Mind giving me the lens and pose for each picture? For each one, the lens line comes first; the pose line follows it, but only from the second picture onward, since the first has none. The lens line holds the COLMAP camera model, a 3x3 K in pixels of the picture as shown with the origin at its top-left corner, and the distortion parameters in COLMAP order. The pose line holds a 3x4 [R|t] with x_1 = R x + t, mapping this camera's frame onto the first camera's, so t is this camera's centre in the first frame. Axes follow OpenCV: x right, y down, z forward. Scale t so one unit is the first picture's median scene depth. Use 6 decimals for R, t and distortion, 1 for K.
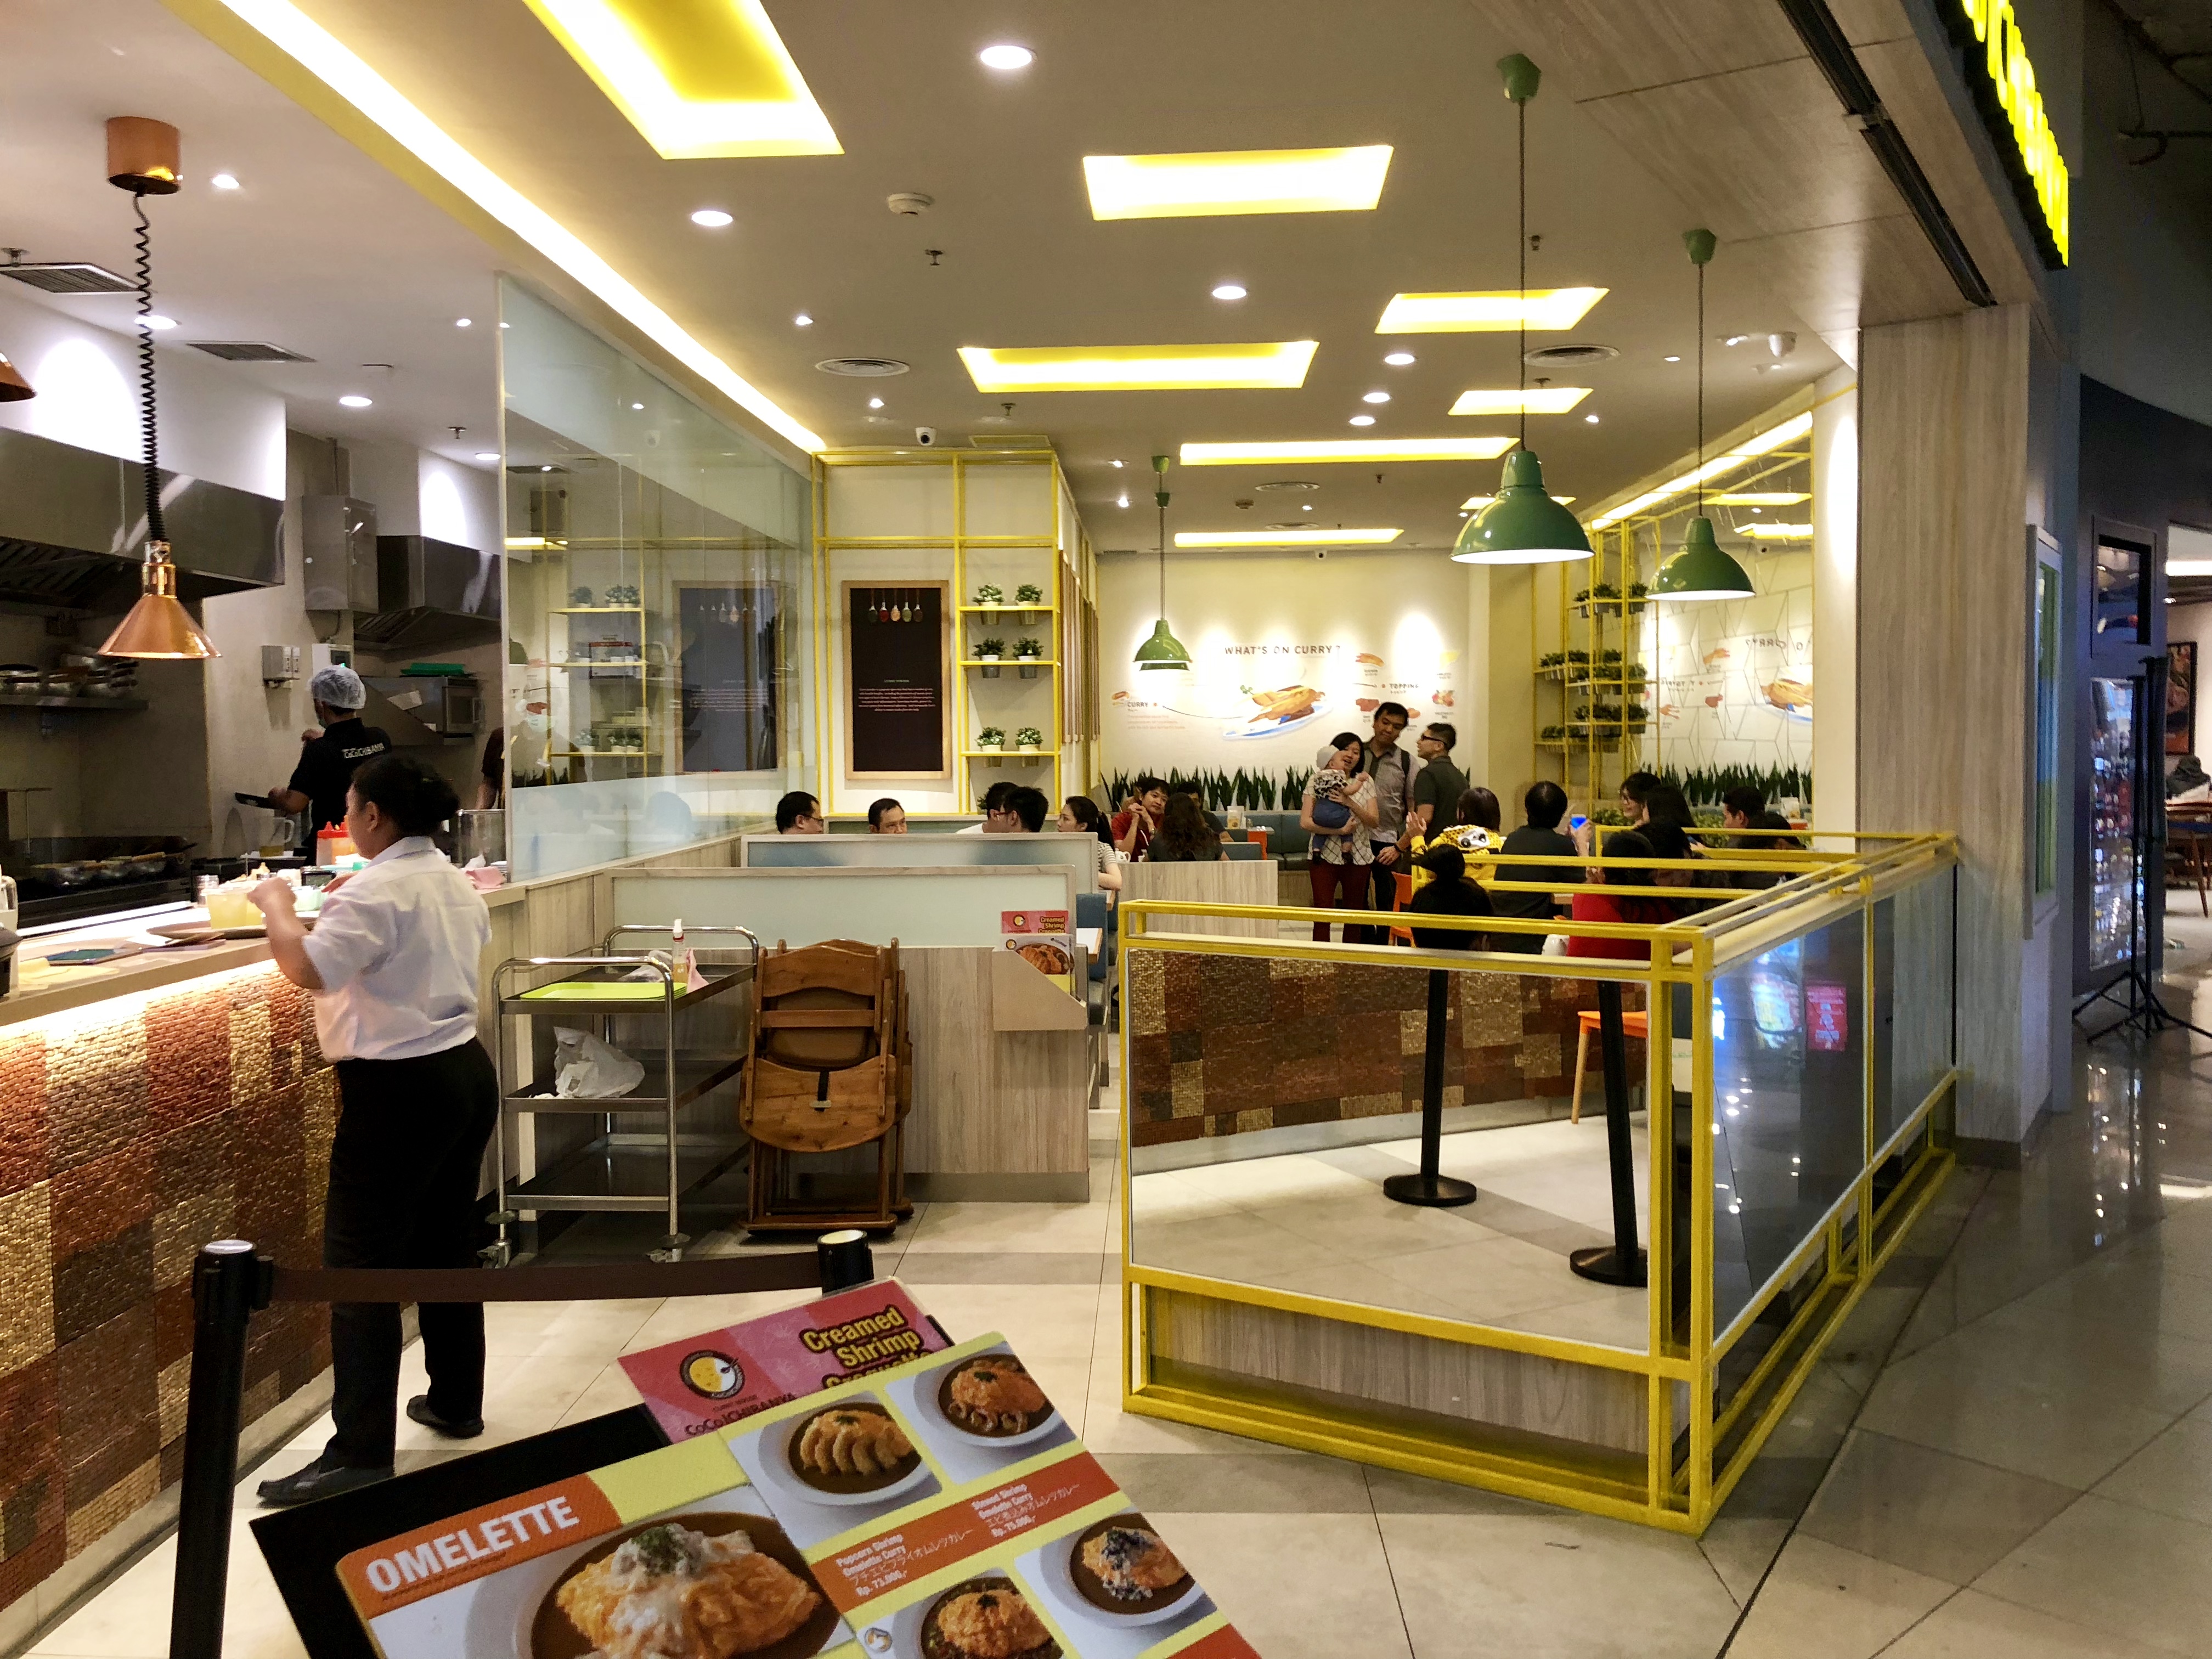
lens RADIAL K [[1833.7, 0, 1123.4], [0, 1833.7, 819.9], [0, 0, 1]] dist [0.040325, -0.051019]
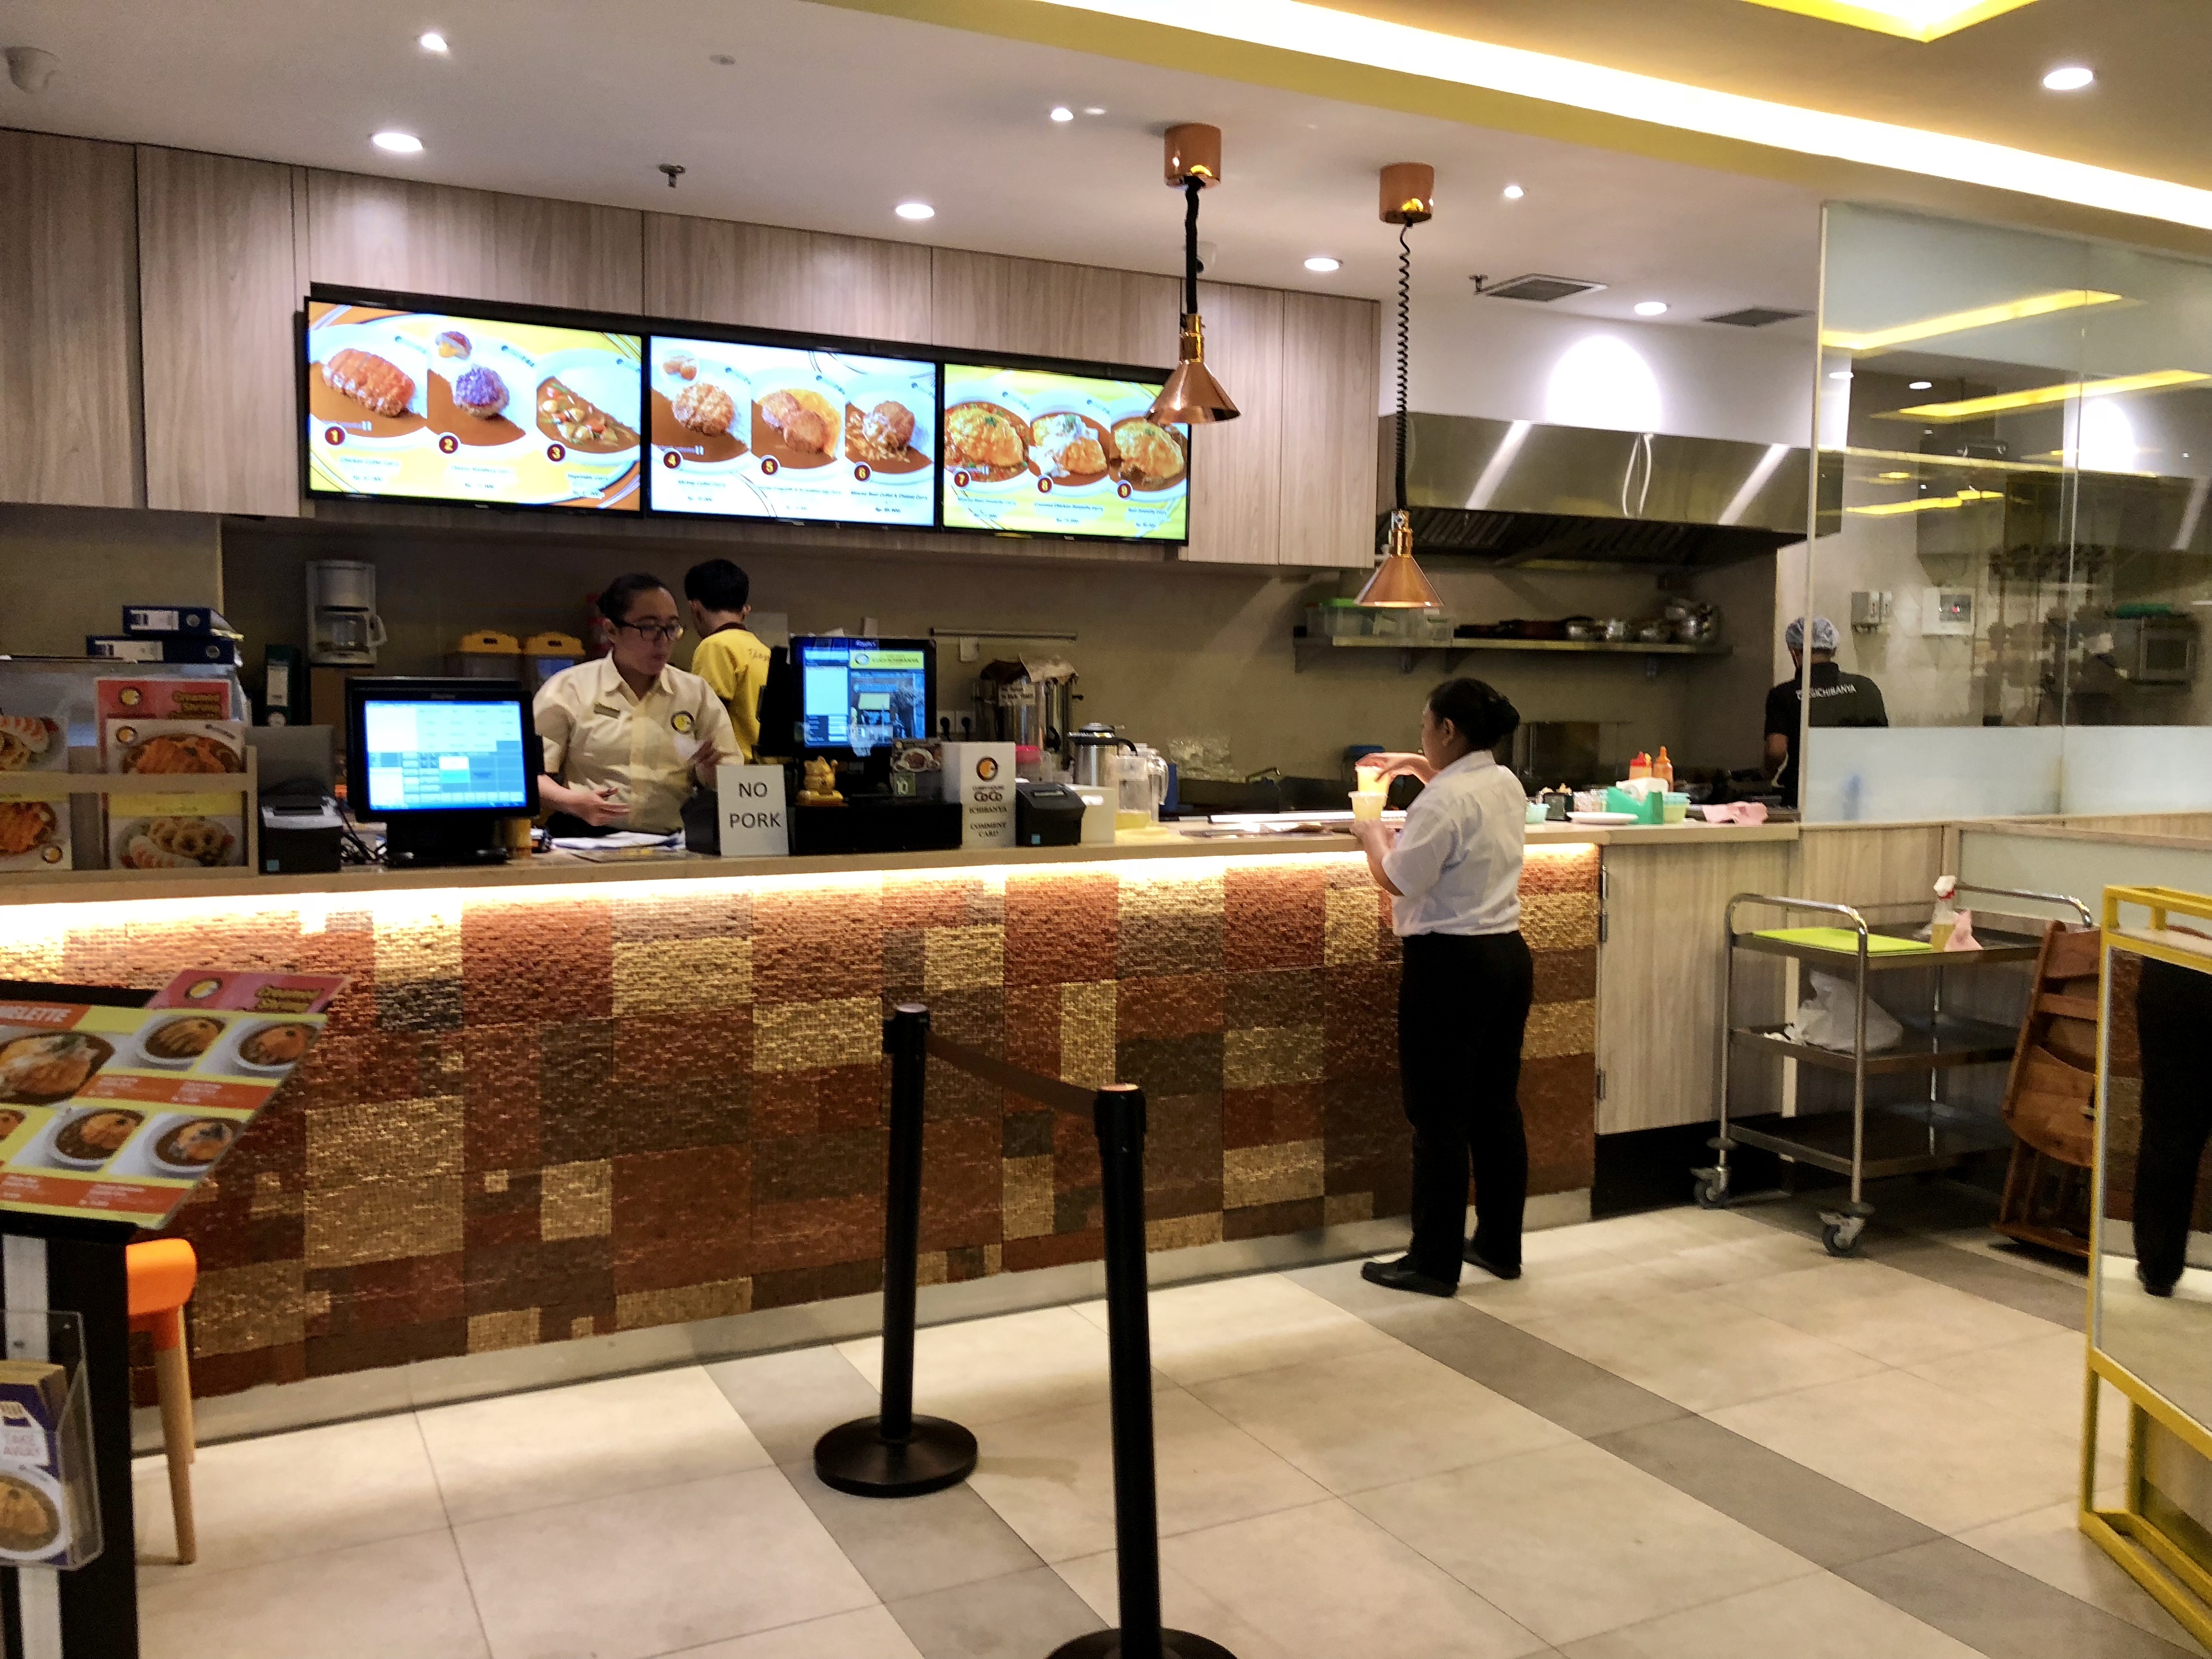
lens RADIAL K [[1833.7, 0, 1088.8], [0, 1833.7, 828.4], [0, 0, 1]] dist [0.040325, -0.051019]
pose [[0.466591, 0.078367, -0.880995, 1.727917], [-0.053393, 0.996746, 0.060386, -0.010105], [0.882860, 0.018863, 0.469257, 0.901985]]
